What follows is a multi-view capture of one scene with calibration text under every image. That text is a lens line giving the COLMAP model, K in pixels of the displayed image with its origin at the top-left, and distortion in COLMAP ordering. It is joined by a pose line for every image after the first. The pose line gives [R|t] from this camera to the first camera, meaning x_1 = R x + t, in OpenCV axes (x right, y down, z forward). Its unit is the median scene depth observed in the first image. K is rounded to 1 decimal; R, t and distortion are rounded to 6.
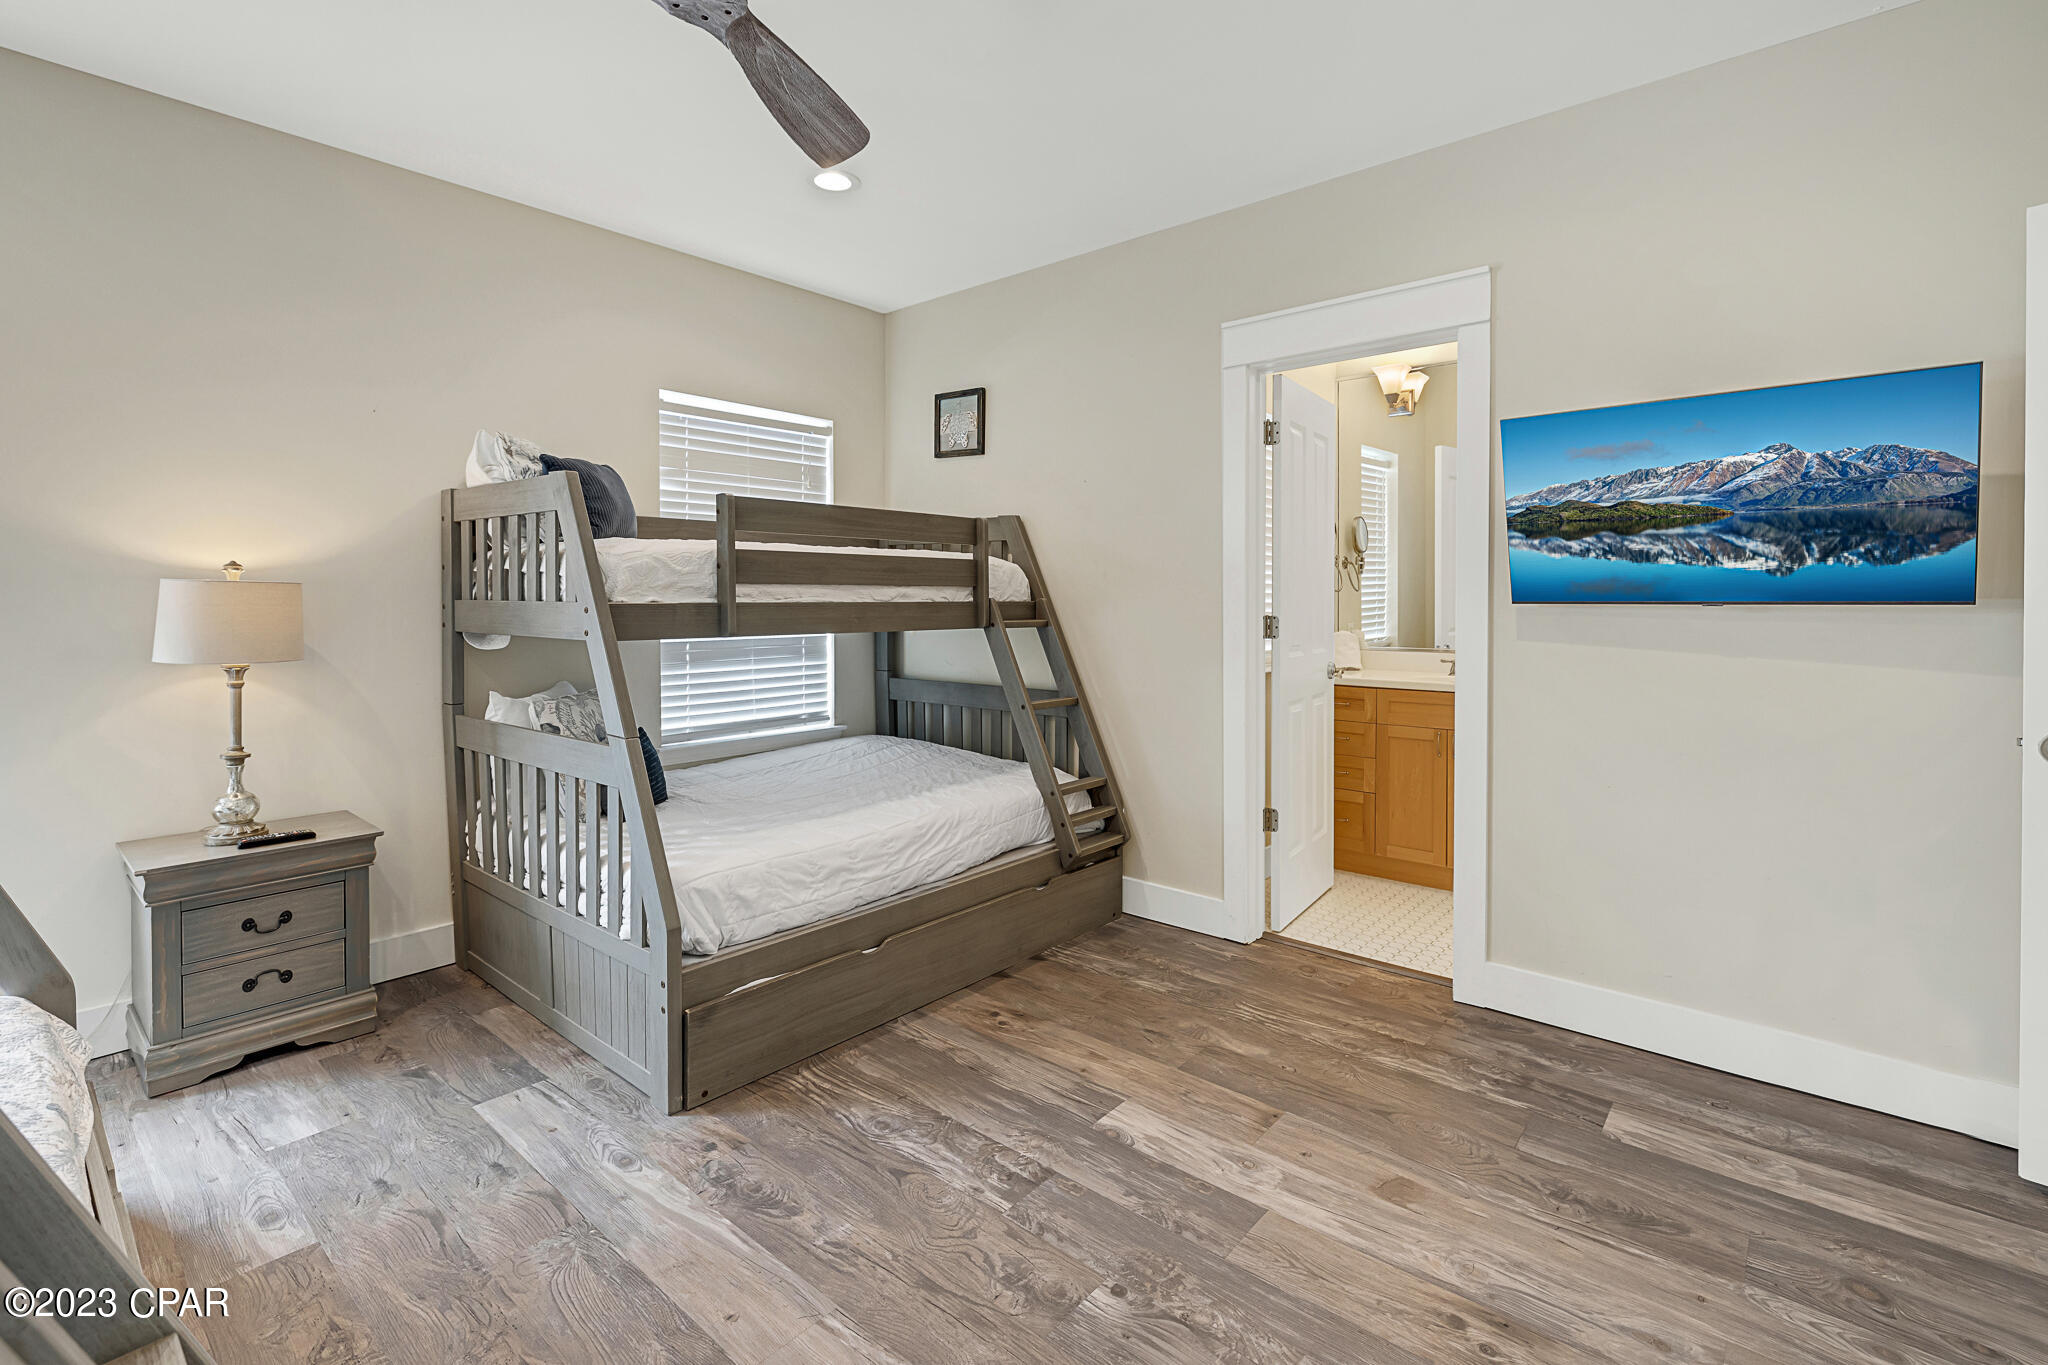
lens RADIAL K [[894.5, 0, 993.9], [0, 894.5, 601.4], [0, 0, 1]] dist [-0.001422, 0.000832]
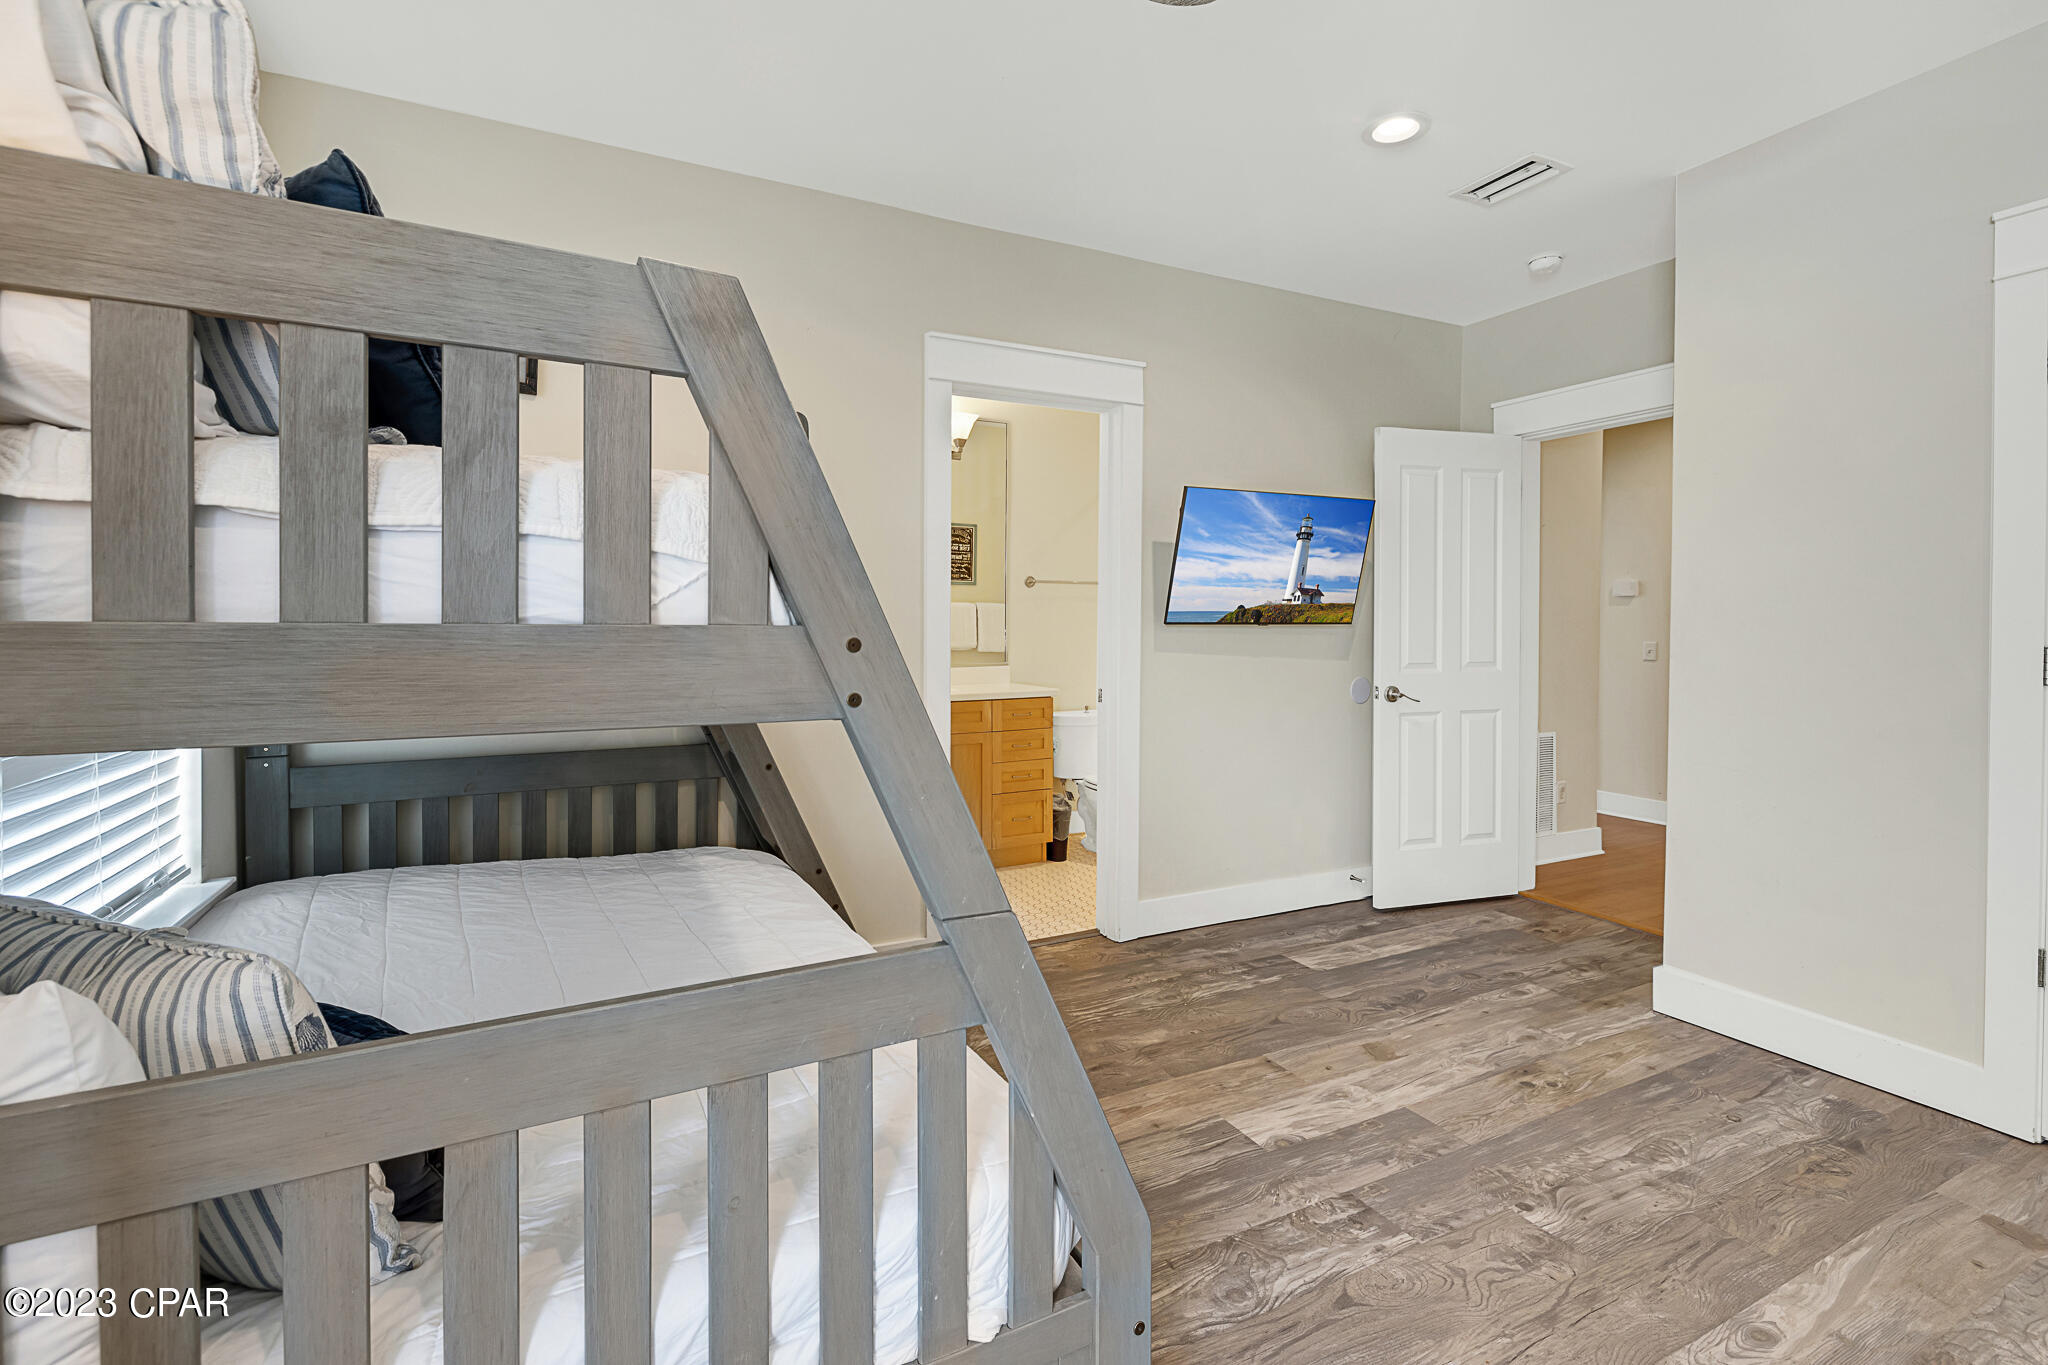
lens RADIAL K [[894.5, 0, 965.2], [0, 894.5, 631.2], [0, 0, 1]] dist [-0.001422, 0.000832]
pose [[0.408732, -0.009628, 0.912604, -0.827320], [0.000532, 0.999947, 0.010311, -0.001522], [-0.912654, -0.003729, 0.408715, 0.801049]]
